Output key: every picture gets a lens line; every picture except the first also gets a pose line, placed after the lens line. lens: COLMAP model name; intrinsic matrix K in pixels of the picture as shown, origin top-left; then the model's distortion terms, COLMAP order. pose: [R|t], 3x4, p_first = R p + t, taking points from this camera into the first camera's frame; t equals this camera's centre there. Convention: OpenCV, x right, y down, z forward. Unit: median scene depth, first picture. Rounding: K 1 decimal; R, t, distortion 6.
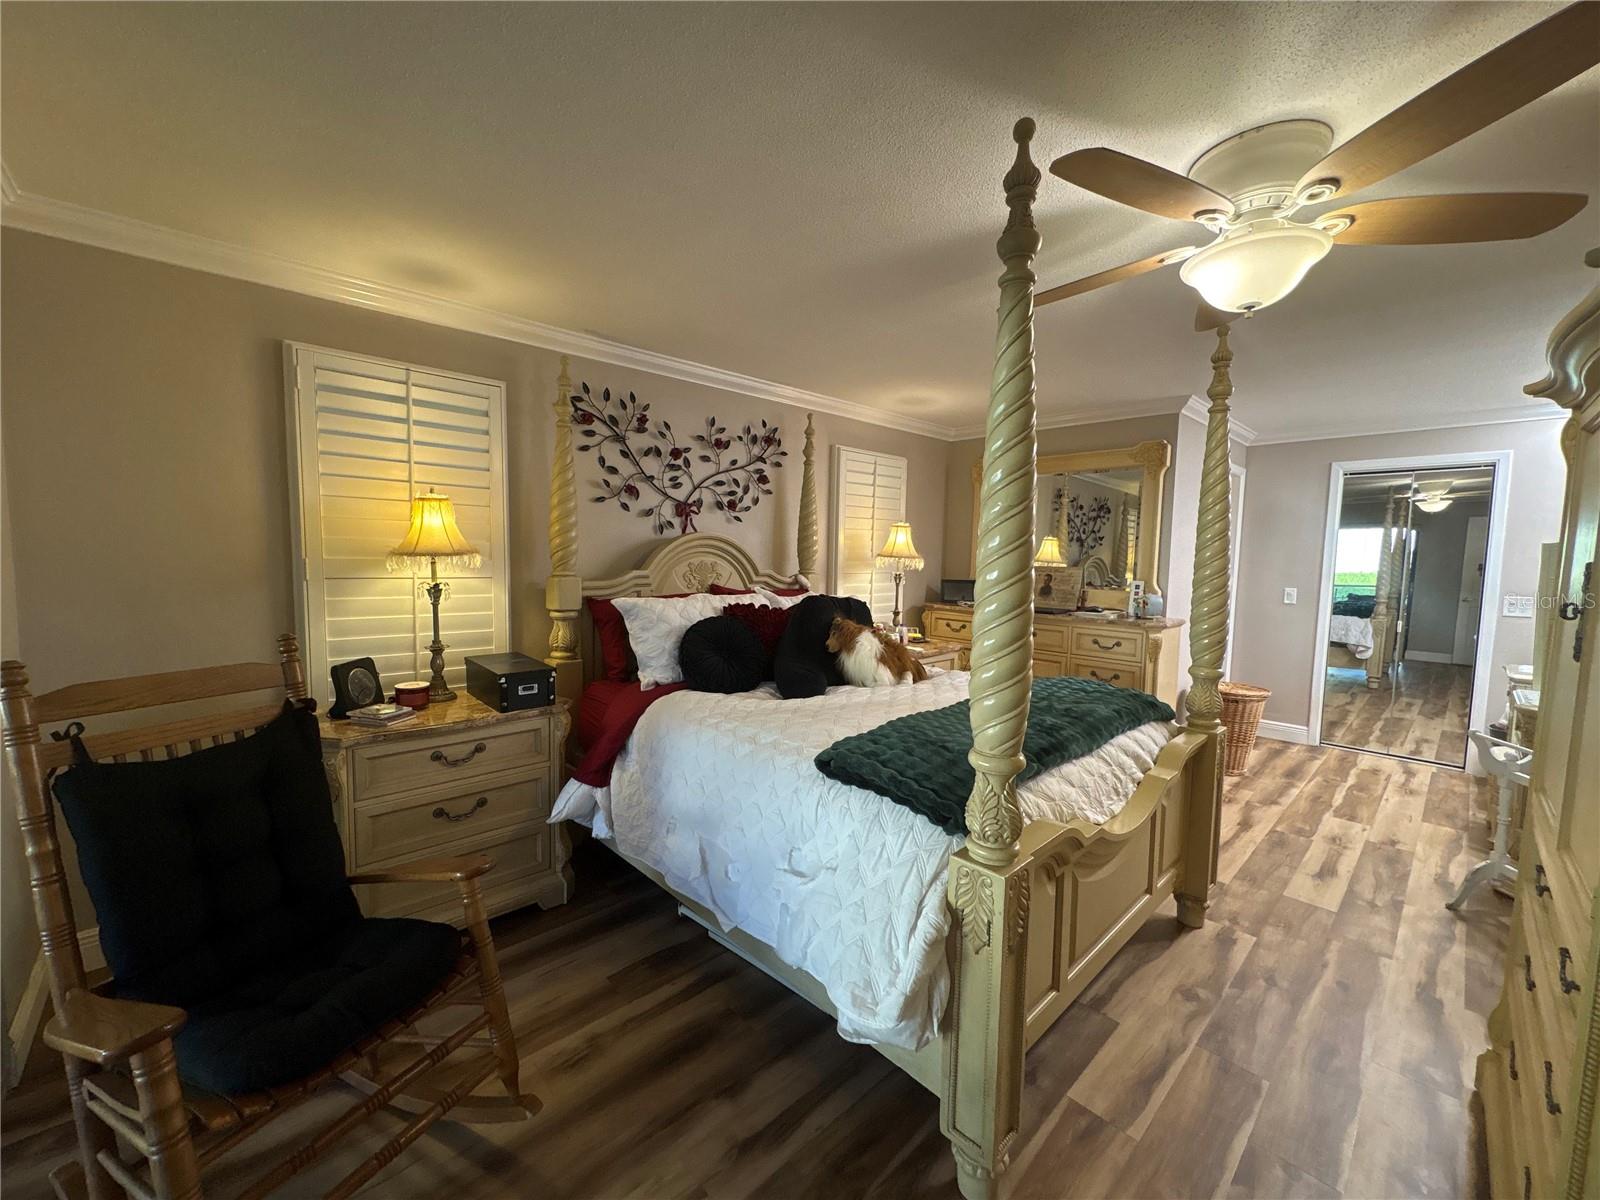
lens RADIAL K [[632.1, 0, 795.0], [0, 632.1, 600.1], [0, 0, 1]] dist [0.001198, 0.000122]
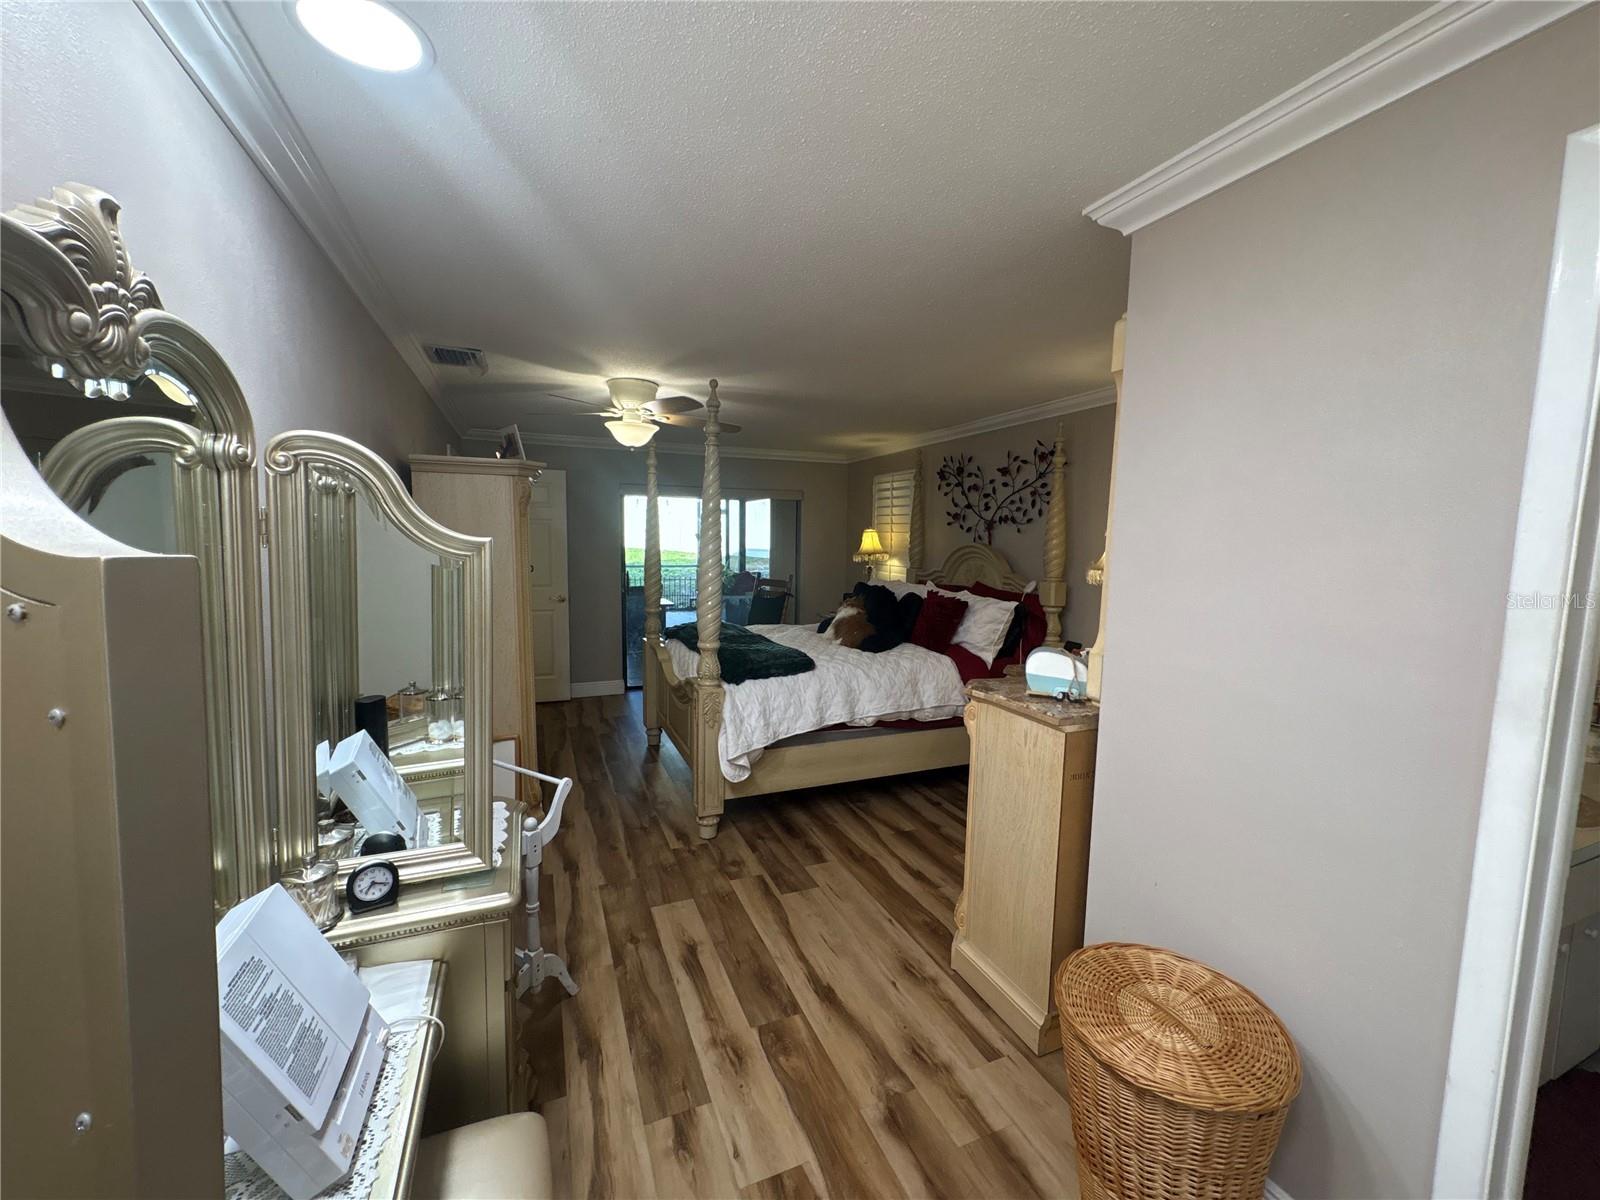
lens RADIAL K [[632.1, 0, 797.0], [0, 632.1, 595.3], [0, 0, 1]] dist [0.001198, 0.000122]
pose [[-0.346058, 0.056393, -0.936517, 1.319897], [-0.103216, 0.989845, 0.097744, -0.092089], [0.932518, 0.130489, -0.336723, 1.166331]]
